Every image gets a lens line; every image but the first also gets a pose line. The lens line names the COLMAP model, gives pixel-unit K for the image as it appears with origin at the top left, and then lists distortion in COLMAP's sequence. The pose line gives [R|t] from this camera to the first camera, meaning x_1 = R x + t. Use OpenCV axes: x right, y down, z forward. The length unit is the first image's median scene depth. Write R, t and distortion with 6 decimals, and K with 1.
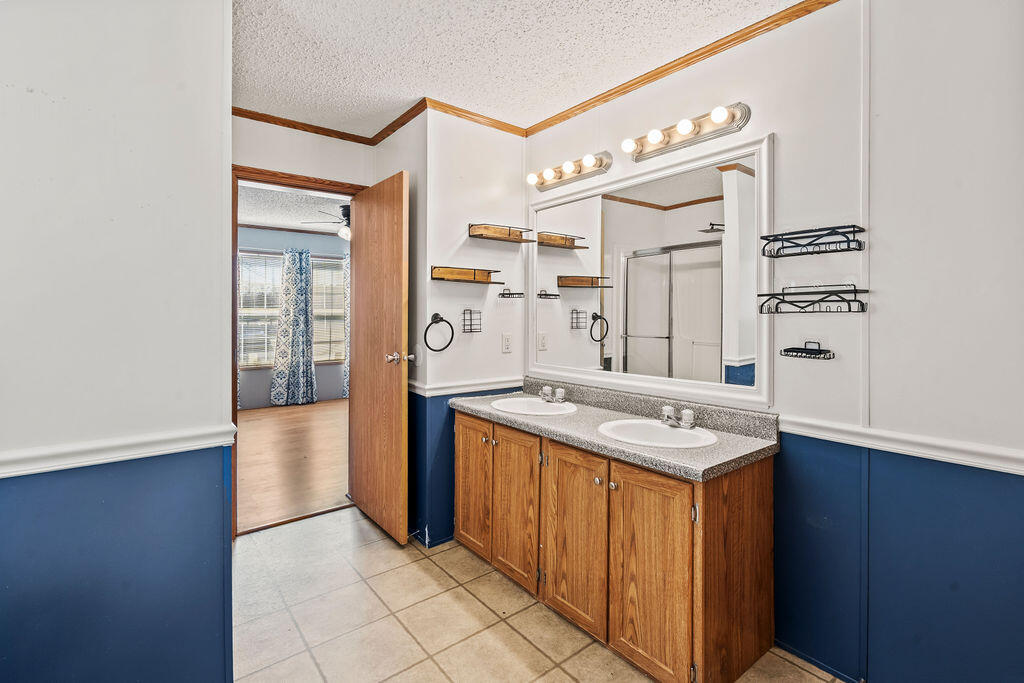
lens RADIAL K [[477.7, 0, 505.2], [0, 477.7, 312.3], [0, 0, 1]] dist [-0.008040, 0.000977]
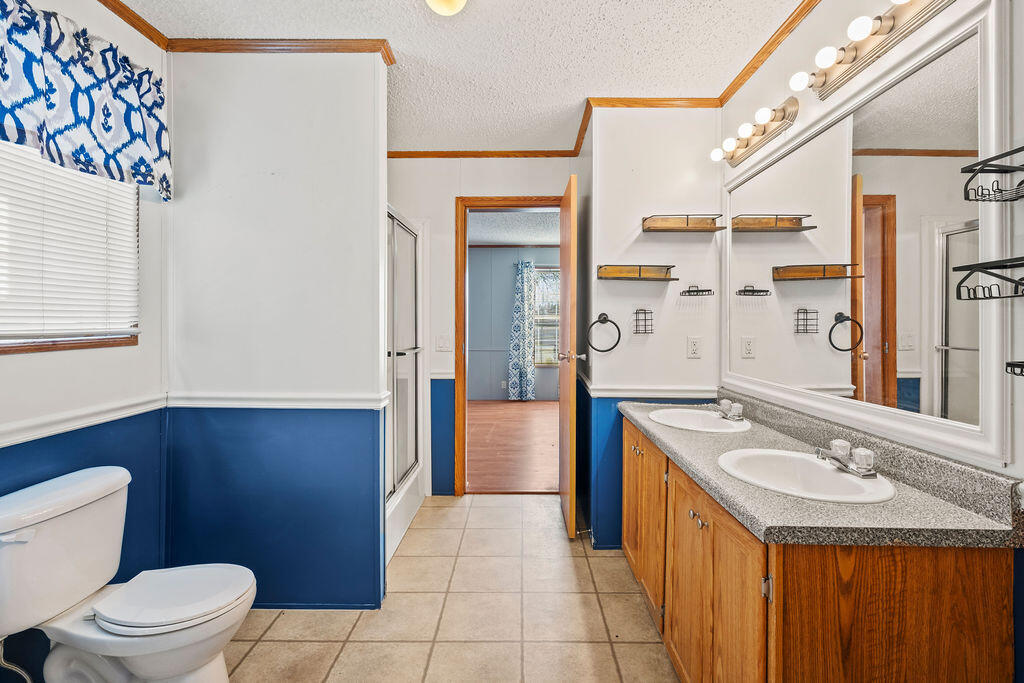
lens RADIAL K [[463.7, 0, 515.0], [0, 463.7, 322.2], [0, 0, 1]] dist [-0.003699, 0.000646]
pose [[0.776509, 0.000442, -0.630106, 0.302386], [-0.000748, 1.000000, -0.000220, 0.019787], [0.630106, 0.000642, 0.776509, 0.136665]]
